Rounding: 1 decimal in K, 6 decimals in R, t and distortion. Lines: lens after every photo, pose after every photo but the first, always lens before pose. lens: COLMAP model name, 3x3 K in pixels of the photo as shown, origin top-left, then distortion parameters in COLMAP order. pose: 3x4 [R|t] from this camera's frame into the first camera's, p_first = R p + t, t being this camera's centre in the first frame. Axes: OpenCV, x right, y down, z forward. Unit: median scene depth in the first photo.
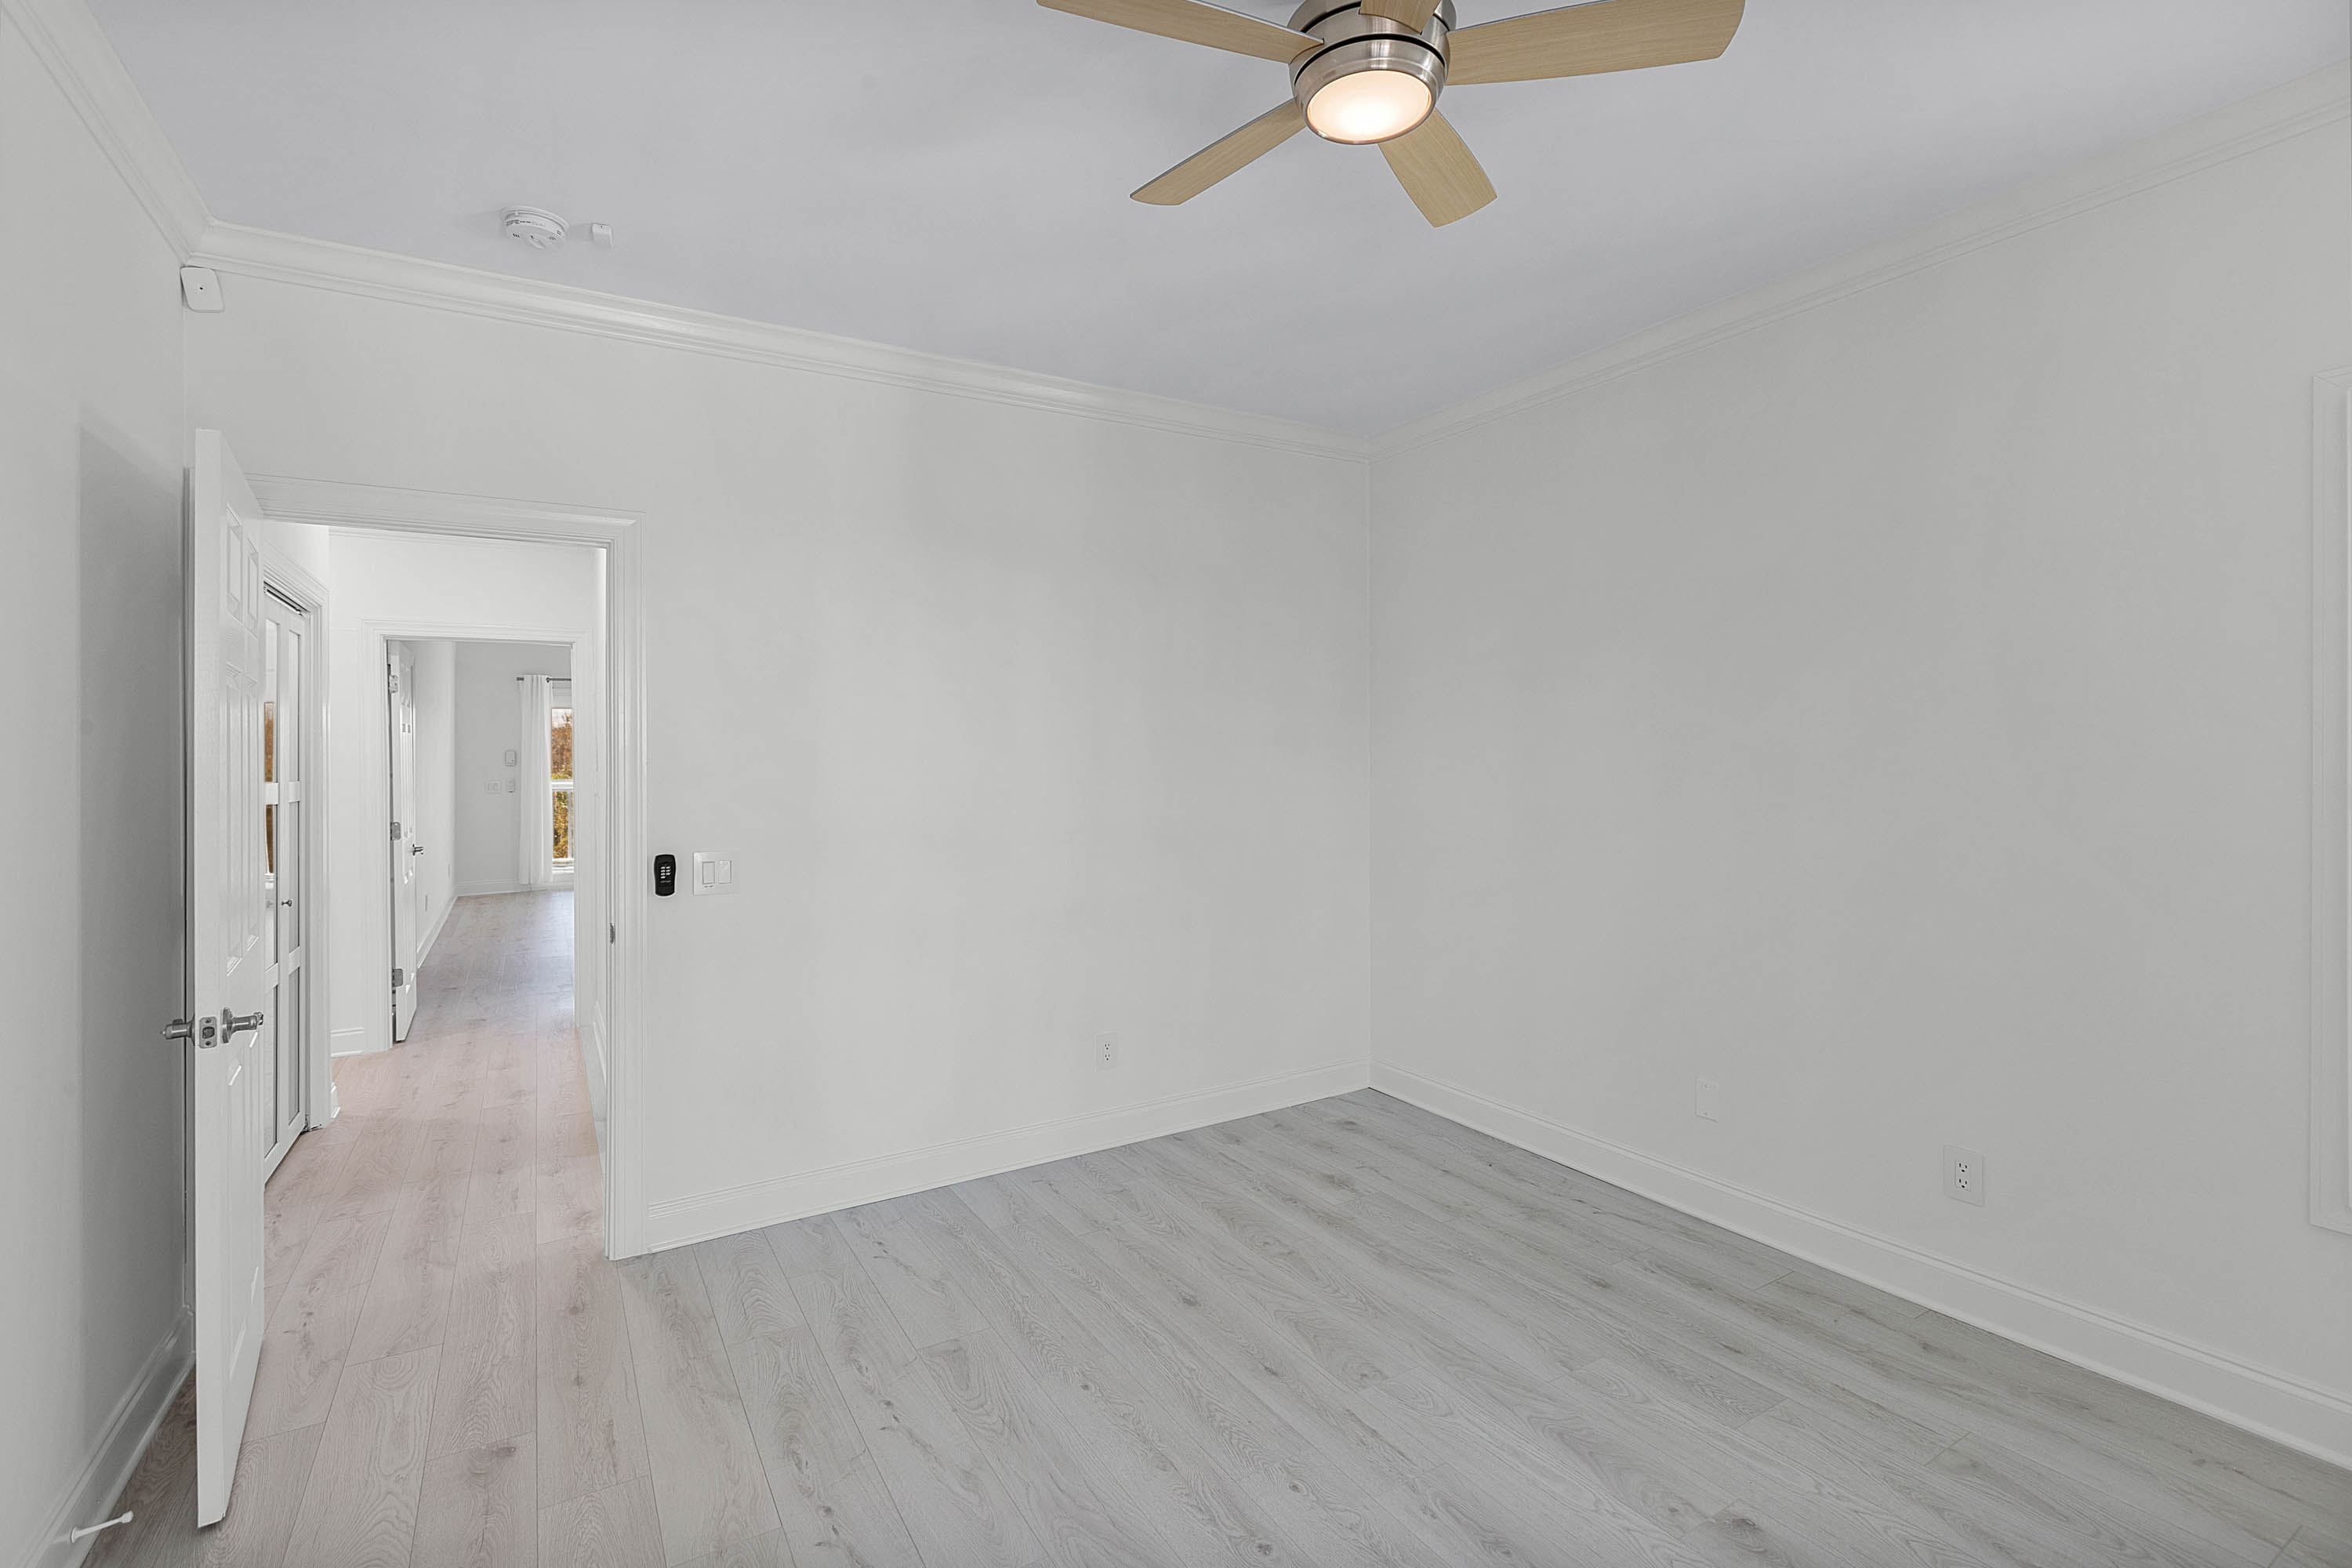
lens RADIAL K [[1048.7, 0, 1188.8], [0, 1048.7, 768.6], [0, 0, 1]] dist [0.001363, -0.000089]
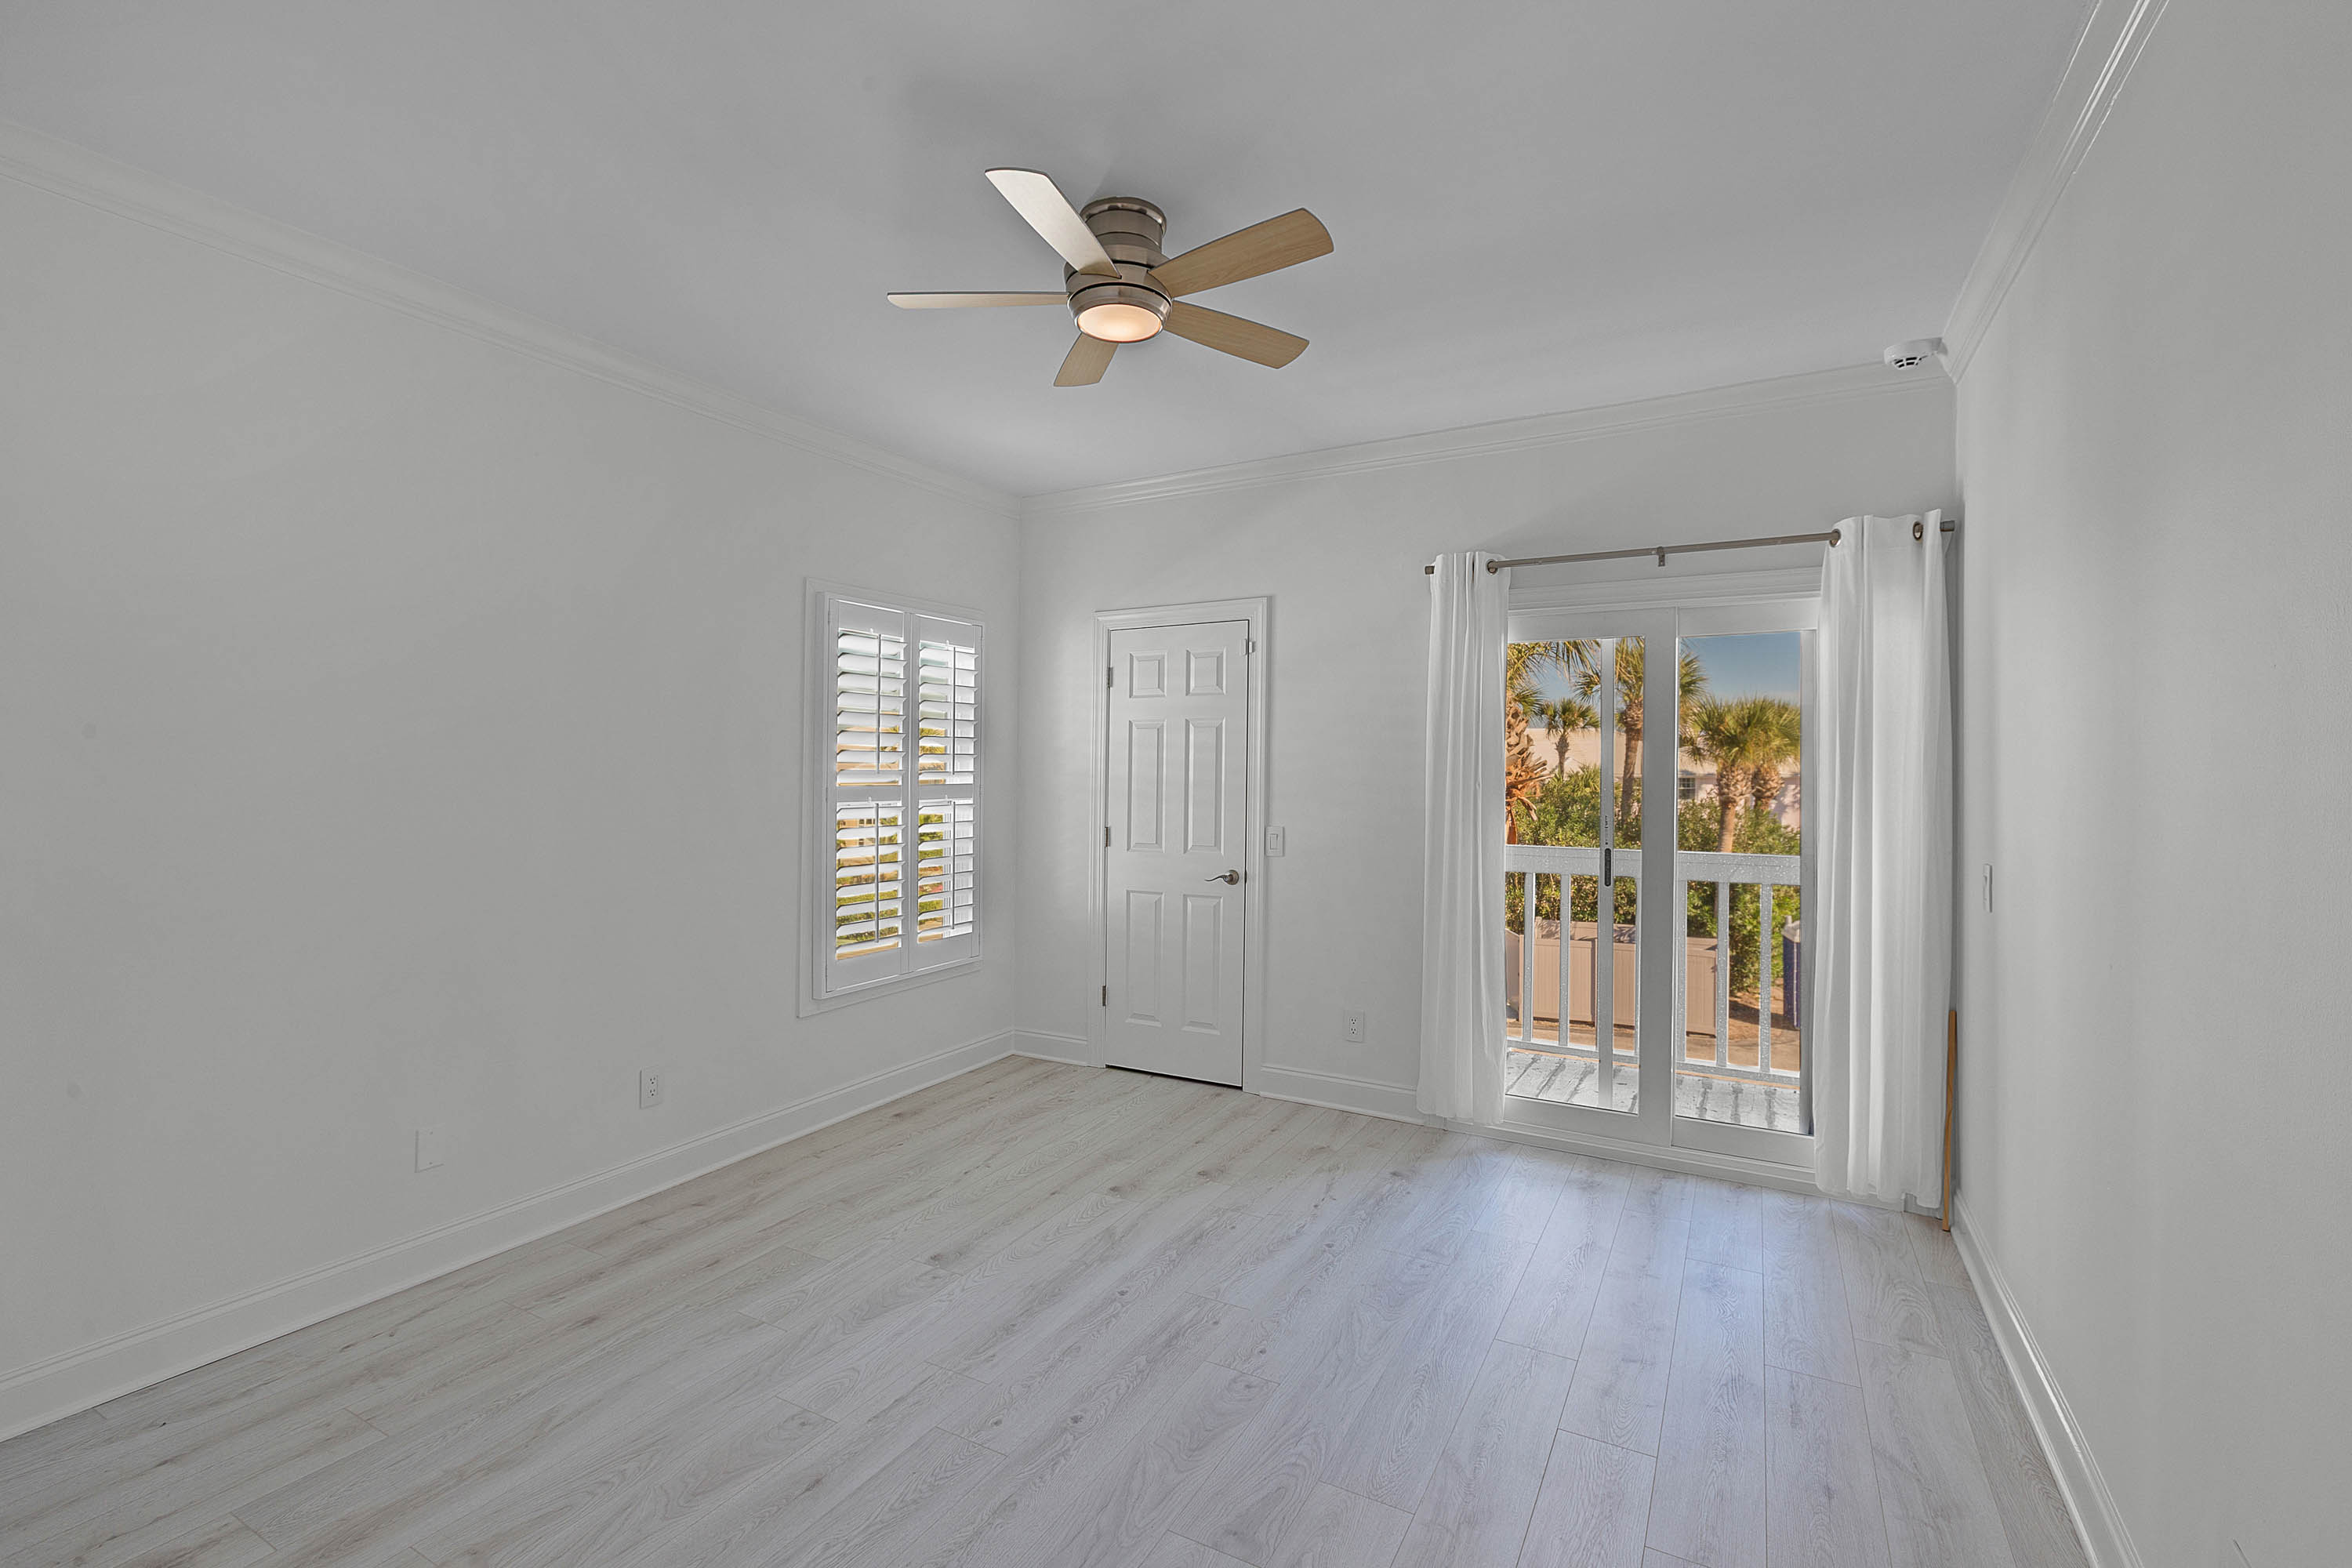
lens RADIAL K [[1048.7, 0, 1177.4], [0, 1048.7, 788.1], [0, 0, 1]] dist [0.001363, -0.000089]
pose [[-0.486471, -0.003508, 0.873690, -0.731908], [0.014151, 0.999829, 0.011893, 0.007089], [-0.873582, 0.018149, -0.486338, 1.046252]]
